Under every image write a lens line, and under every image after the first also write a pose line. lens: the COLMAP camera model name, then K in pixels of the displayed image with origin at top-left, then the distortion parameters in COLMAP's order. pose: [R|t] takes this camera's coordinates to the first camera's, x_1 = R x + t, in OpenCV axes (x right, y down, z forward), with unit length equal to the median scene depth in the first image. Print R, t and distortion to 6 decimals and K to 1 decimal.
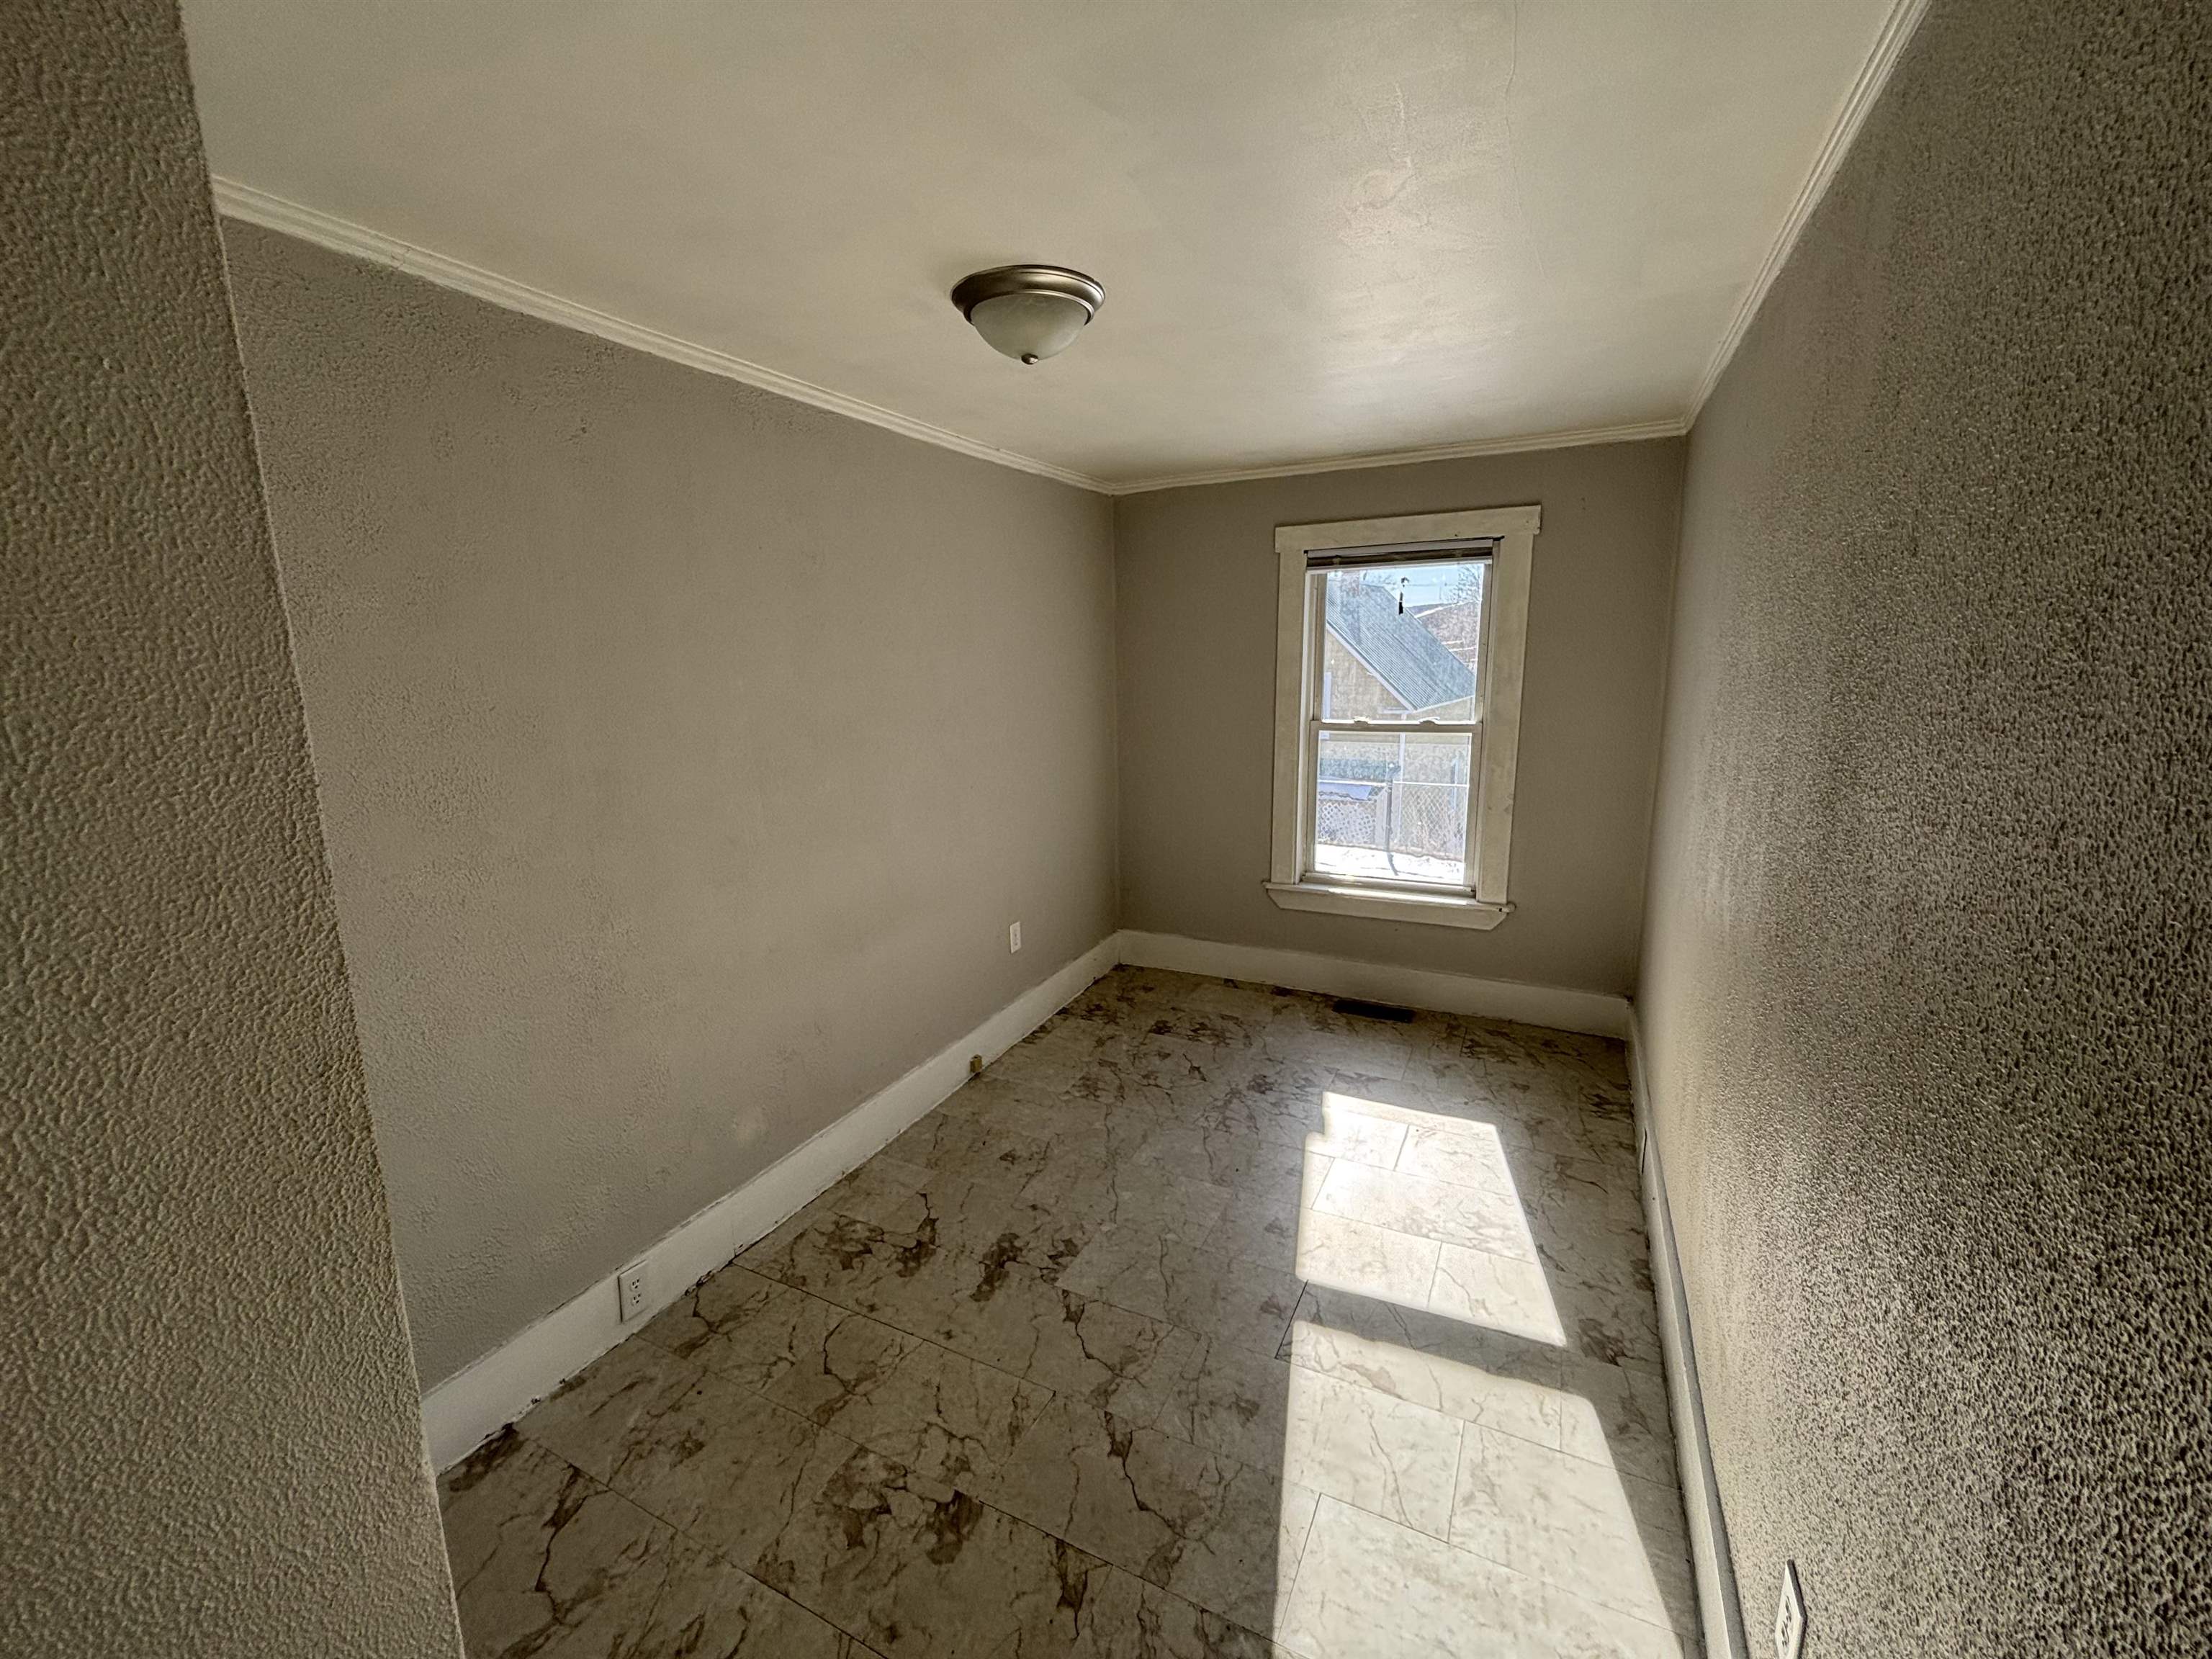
lens RADIAL K [[895.8, 0, 1104.9], [0, 895.8, 827.0], [0, 0, 1]] dist [0.001620, -0.000102]
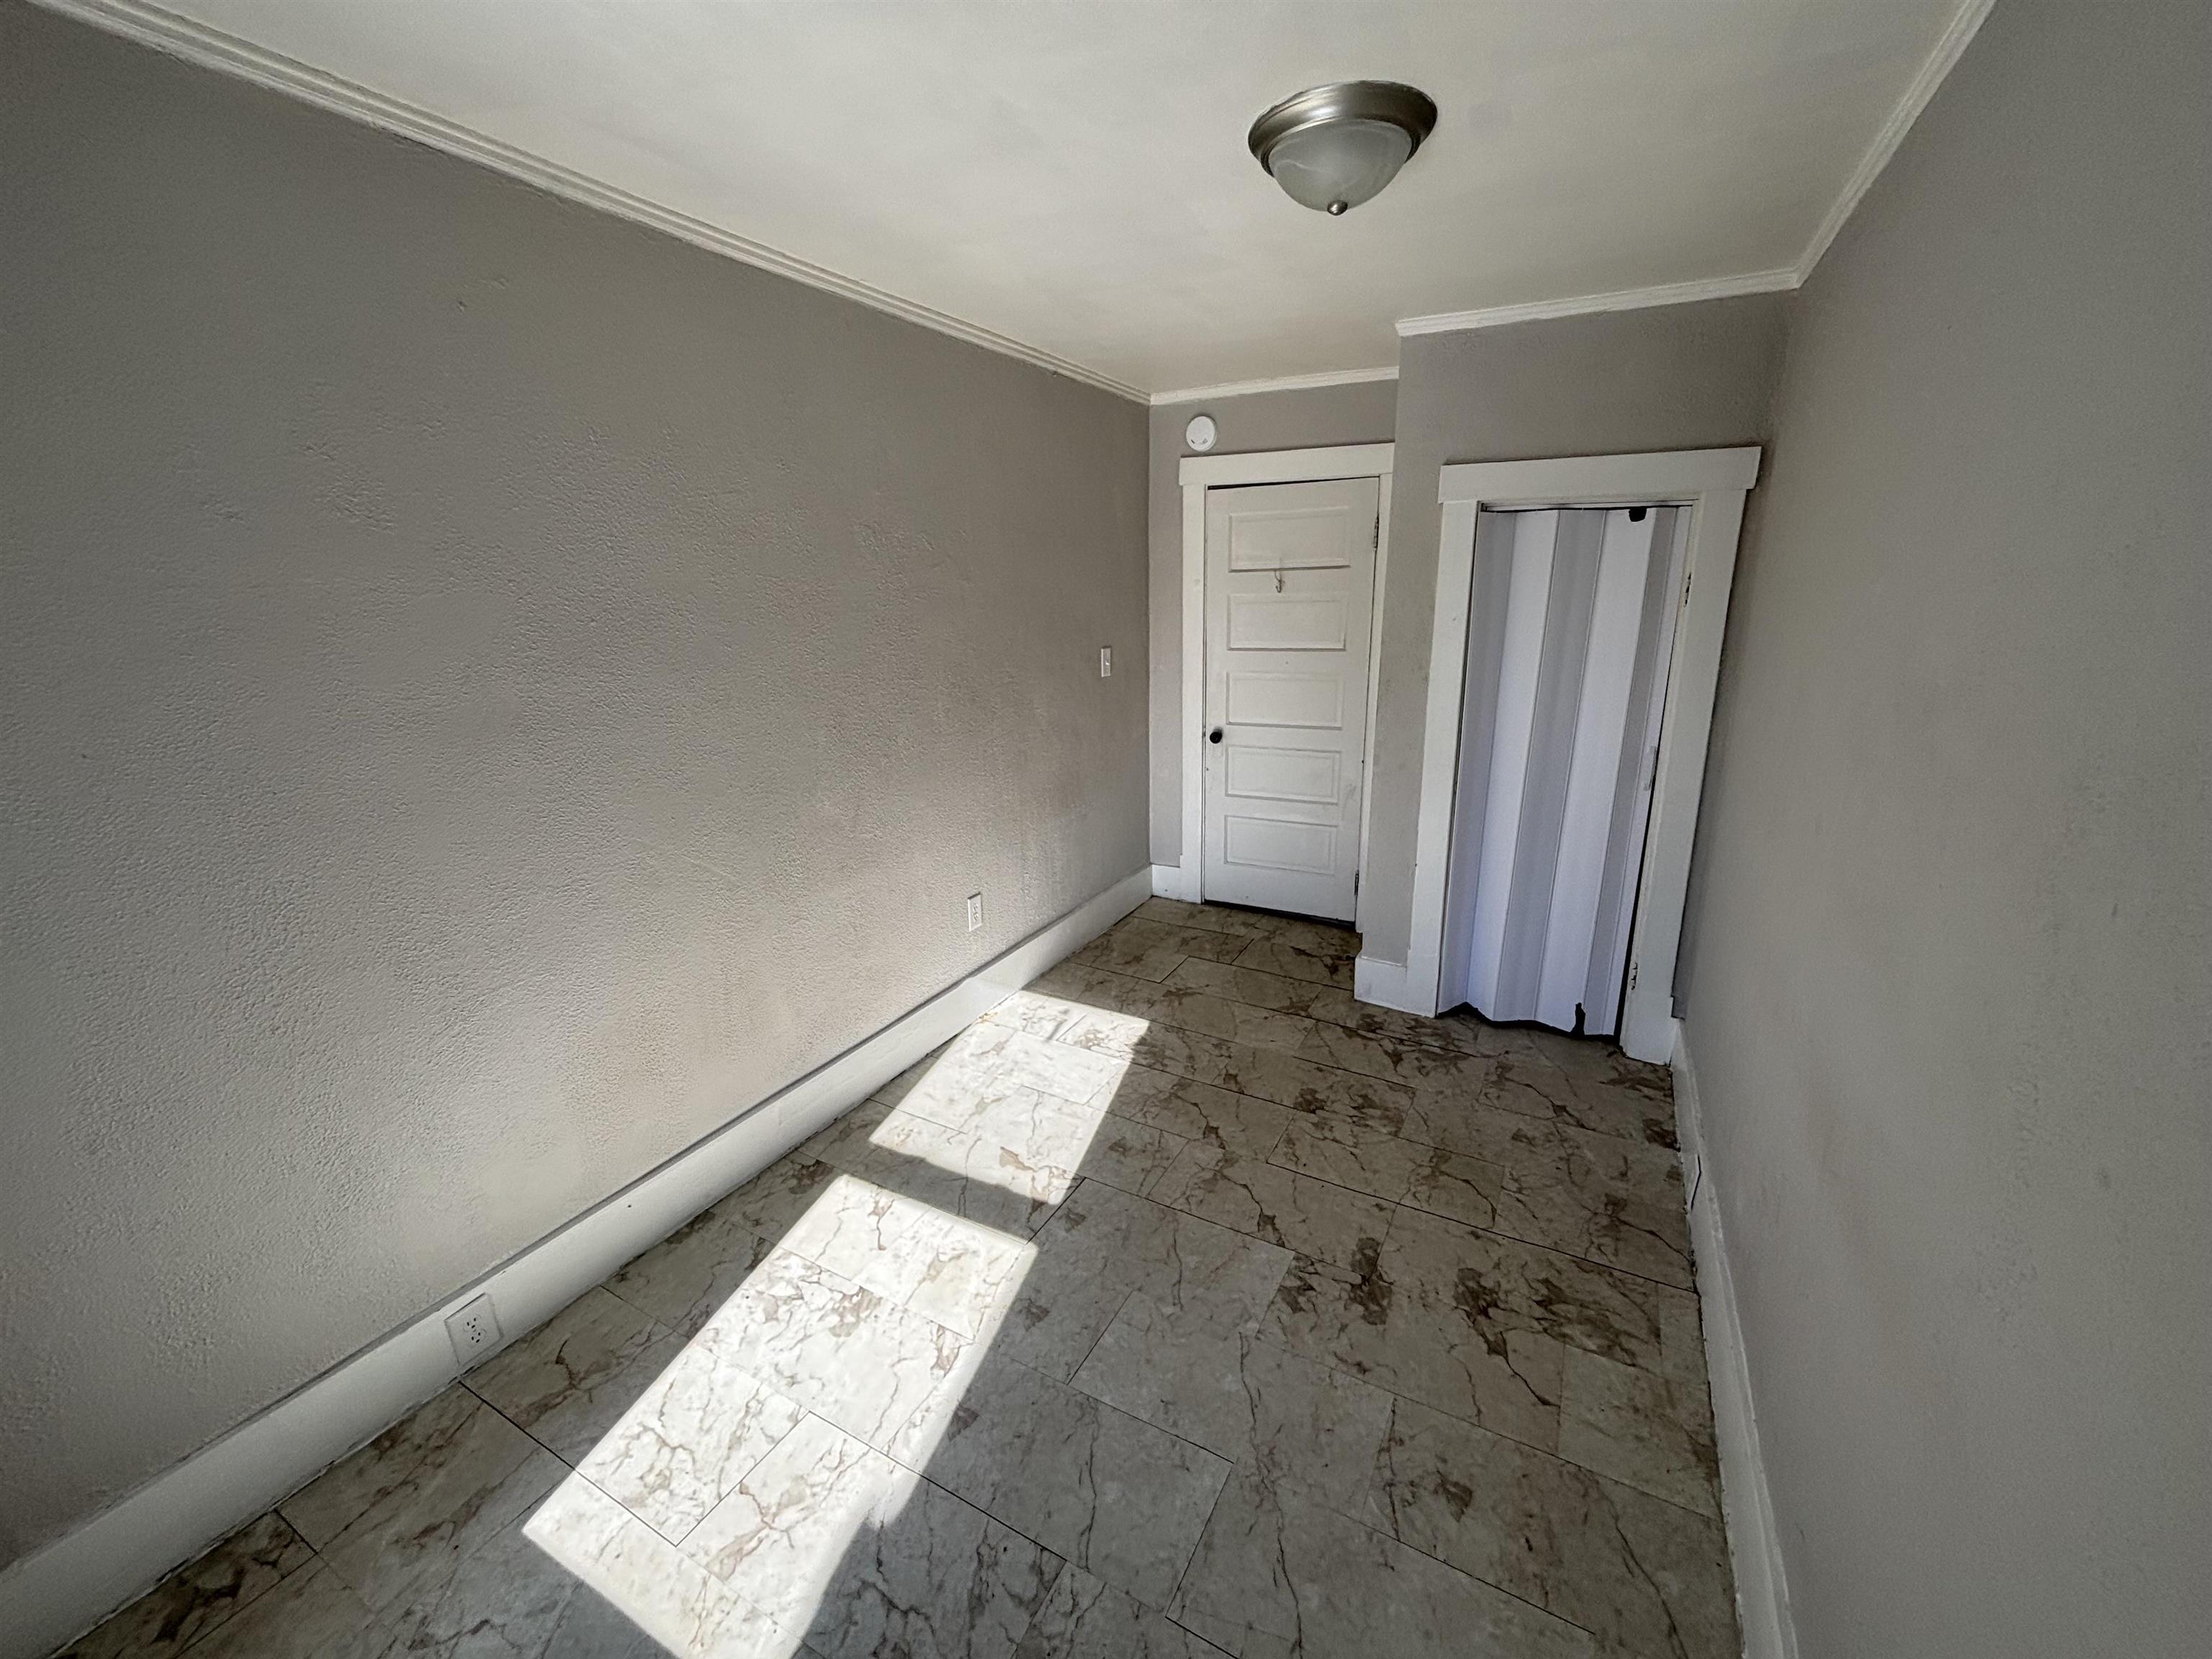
lens RADIAL K [[895.8, 0, 1107.0], [0, 895.8, 826.7], [0, 0, 1]] dist [0.001620, -0.000102]
pose [[-0.998988, 0.024214, 0.037899, 0.099234], [0.038469, 0.896591, 0.441186, -0.322732], [-0.023297, 0.442197, -0.896615, 1.729776]]
